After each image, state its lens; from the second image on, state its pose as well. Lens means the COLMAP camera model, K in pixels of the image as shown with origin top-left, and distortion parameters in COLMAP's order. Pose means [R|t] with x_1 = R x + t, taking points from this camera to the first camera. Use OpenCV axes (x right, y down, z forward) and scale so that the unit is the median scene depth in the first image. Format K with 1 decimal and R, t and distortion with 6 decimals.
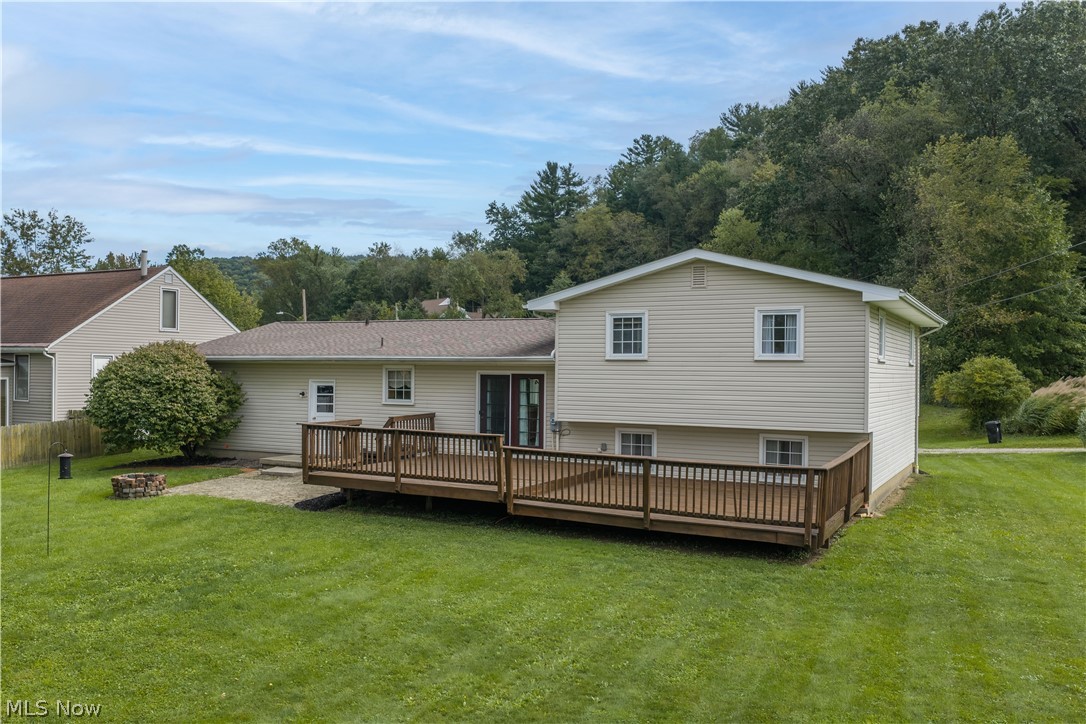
lens RADIAL K [[914.4, 0, 546.7], [0, 914.4, 360.5], [0, 0, 1]] dist [0.005683, -0.019214]
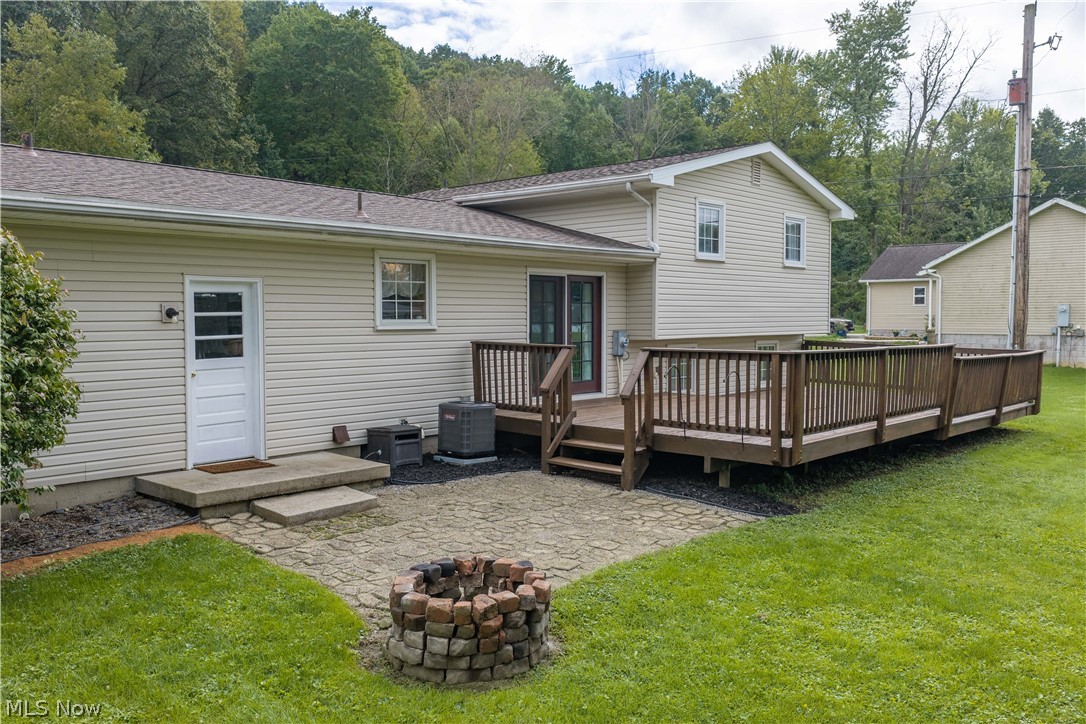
lens RADIAL K [[898.4, 0, 545.2], [0, 898.4, 363.9], [0, 0, 1]] dist [0.018638, -0.039681]
pose [[0.239384, -0.063411, 0.968852, -0.587333], [-0.005766, 0.997755, 0.066727, 0.031132], [-0.970908, -0.021560, 0.238481, 0.746978]]
